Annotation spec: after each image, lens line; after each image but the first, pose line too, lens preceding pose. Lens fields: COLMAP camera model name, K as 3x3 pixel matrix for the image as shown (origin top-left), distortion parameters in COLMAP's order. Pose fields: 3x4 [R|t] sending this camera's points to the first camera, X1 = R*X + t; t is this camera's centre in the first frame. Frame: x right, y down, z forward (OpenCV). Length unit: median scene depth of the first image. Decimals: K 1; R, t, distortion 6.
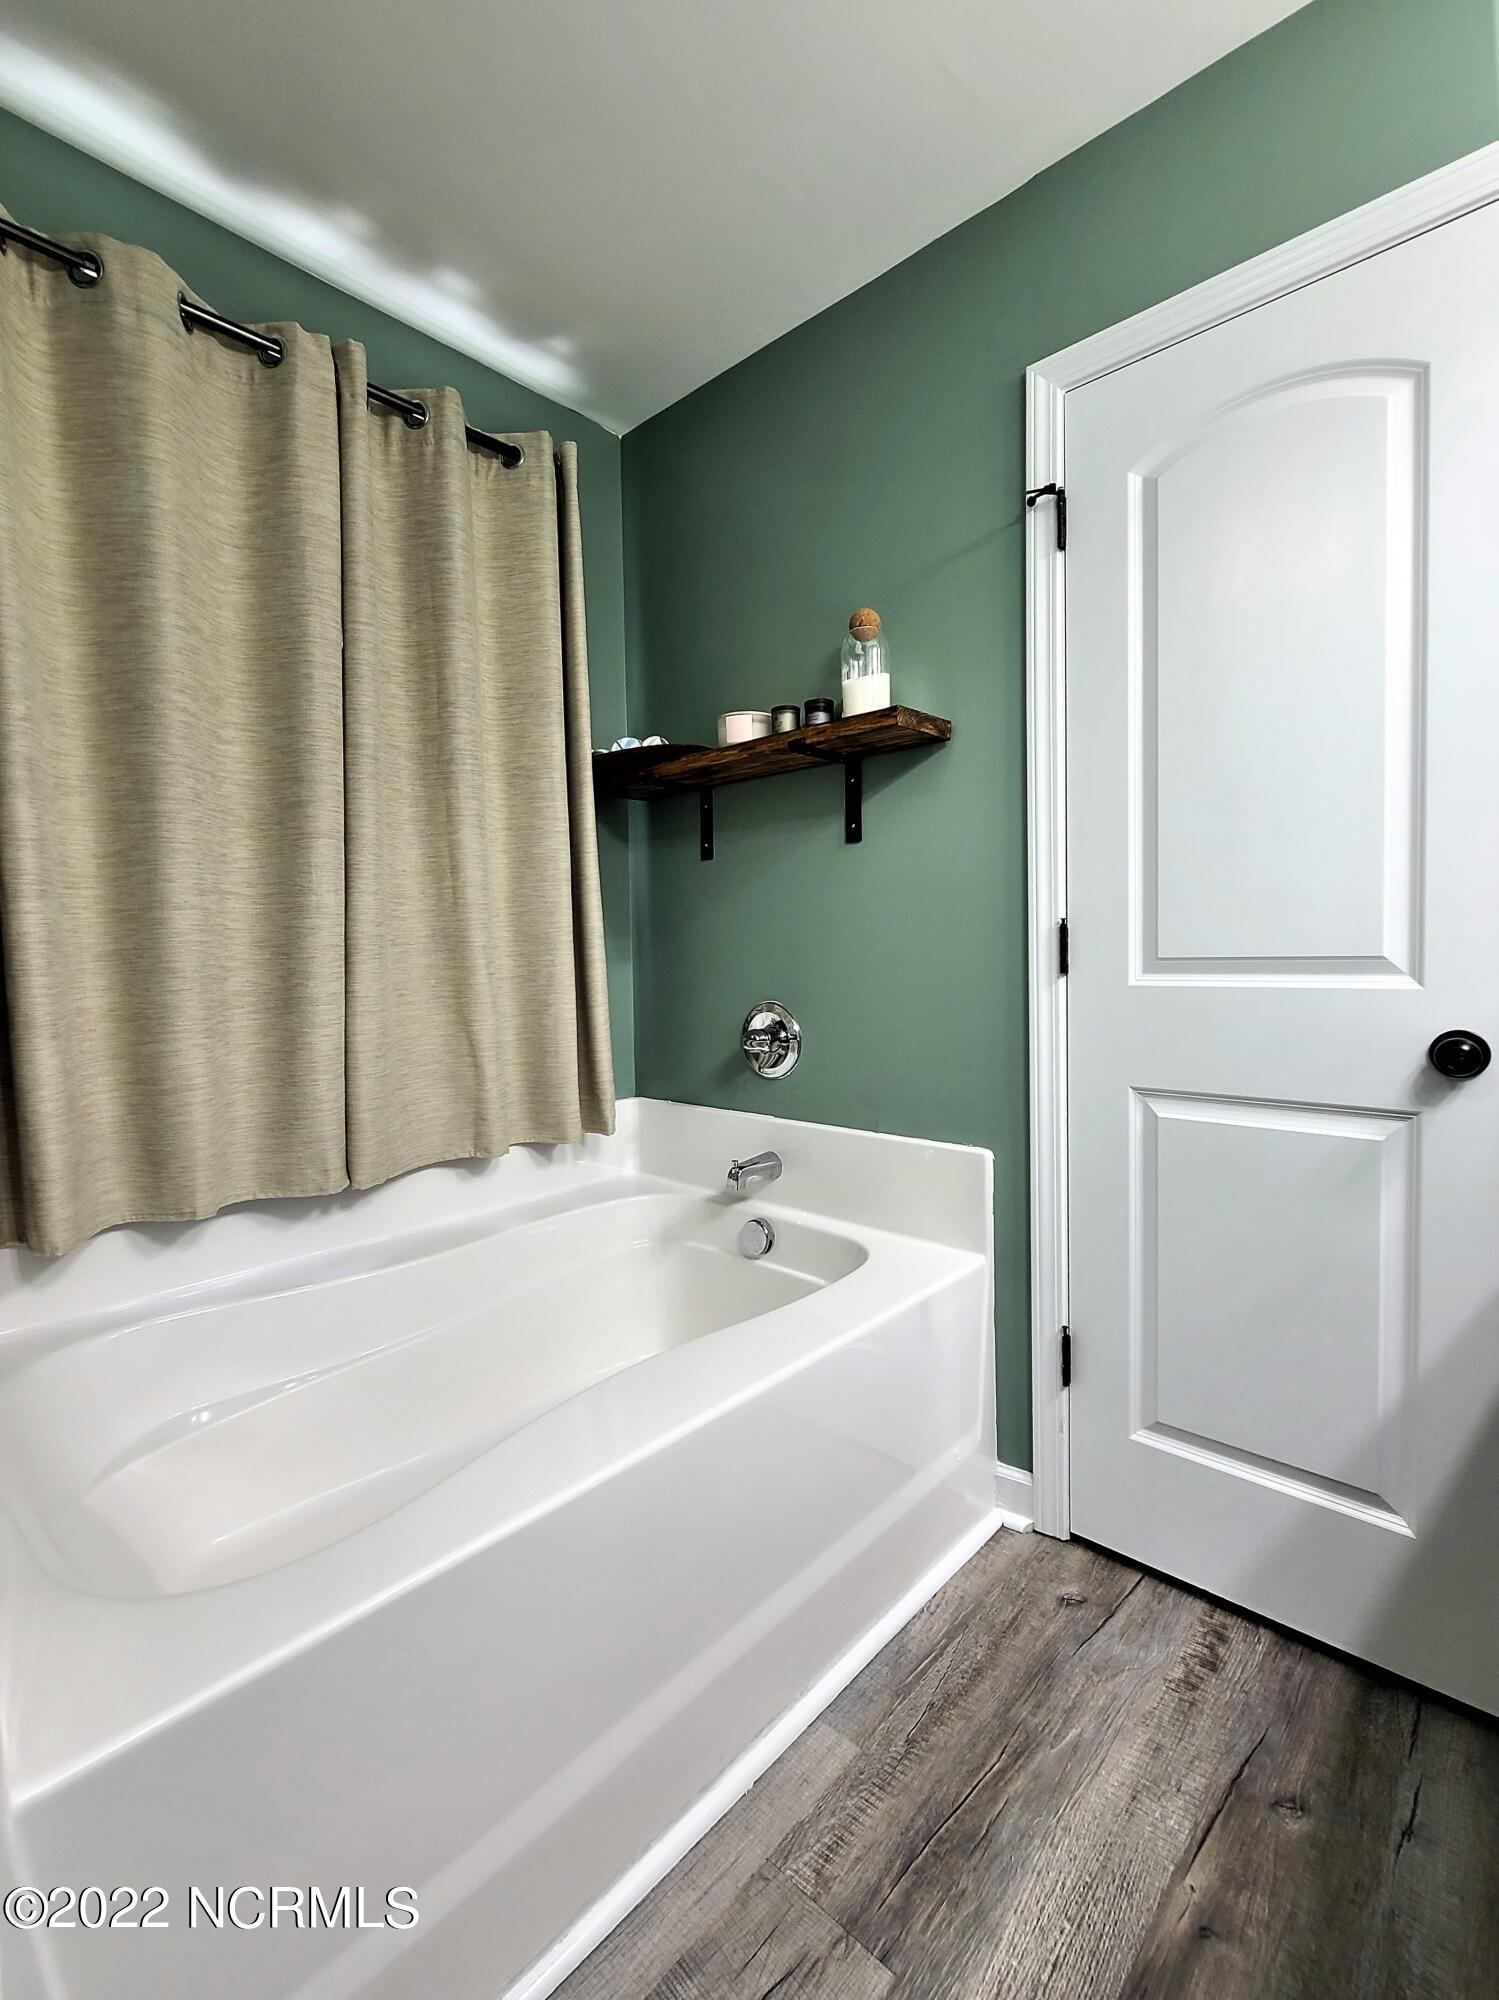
lens RADIAL K [[882.2, 0, 744.4], [0, 882.2, 989.3], [0, 0, 1]] dist [0.000232, -0.002828]
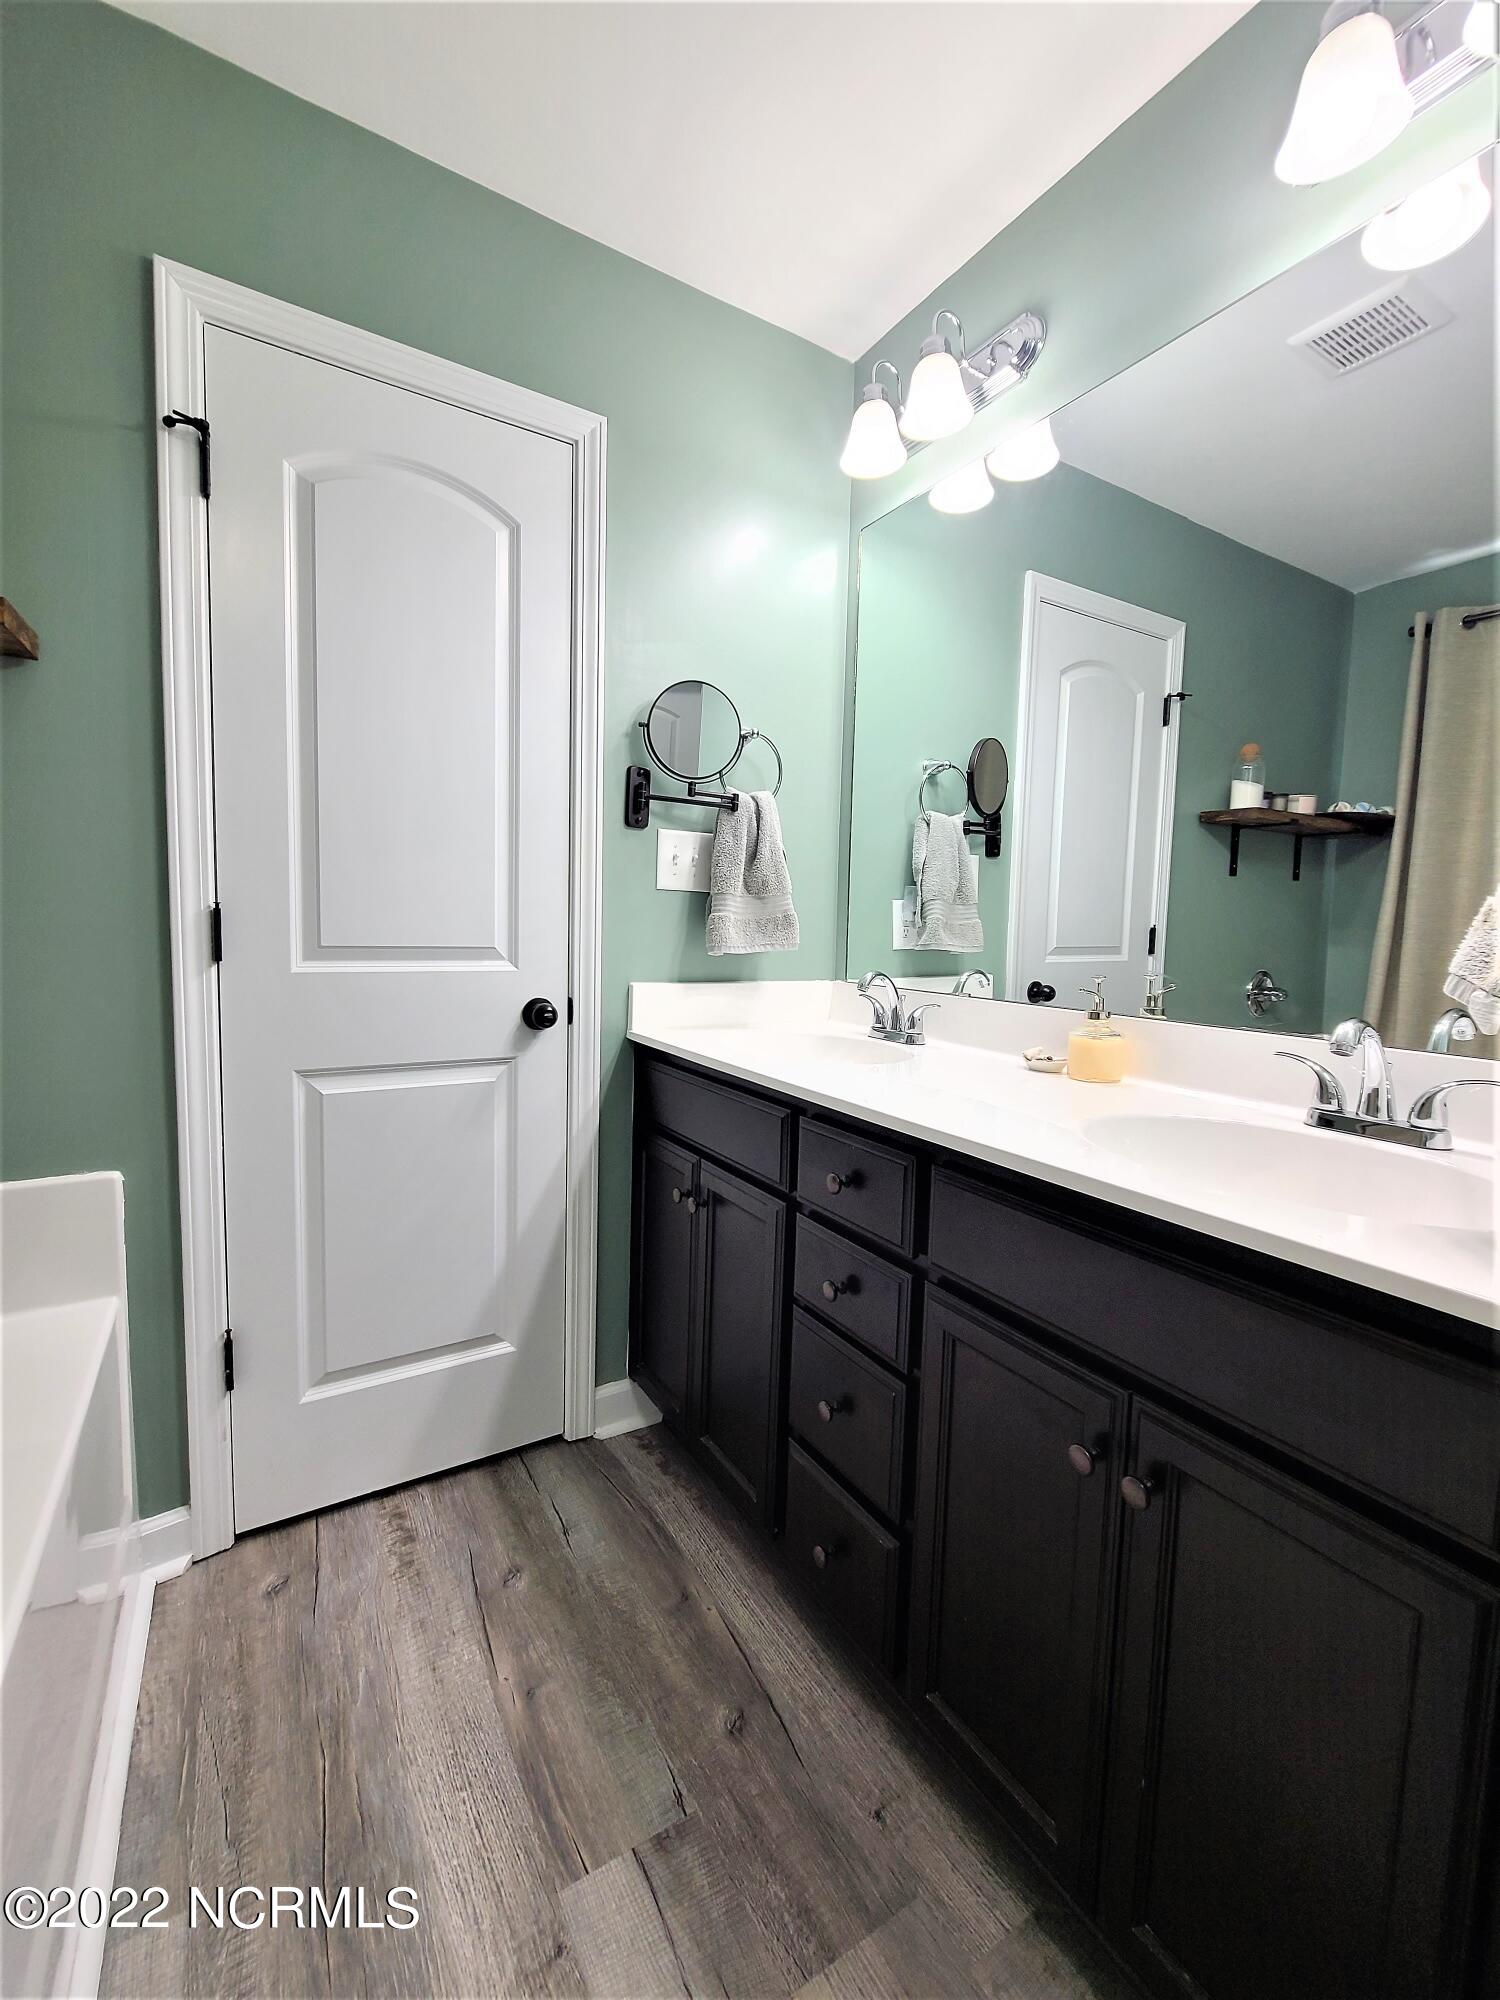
lens RADIAL K [[828.1, 0, 739.4], [0, 828.1, 982.3], [0, 0, 1]] dist [-0.004183, 0.000040]
pose [[0.271111, -0.051626, 0.961163, -0.396947], [0.005288, 0.998625, 0.052146, -0.046107], [-0.962533, -0.009055, 0.271012, 0.274111]]
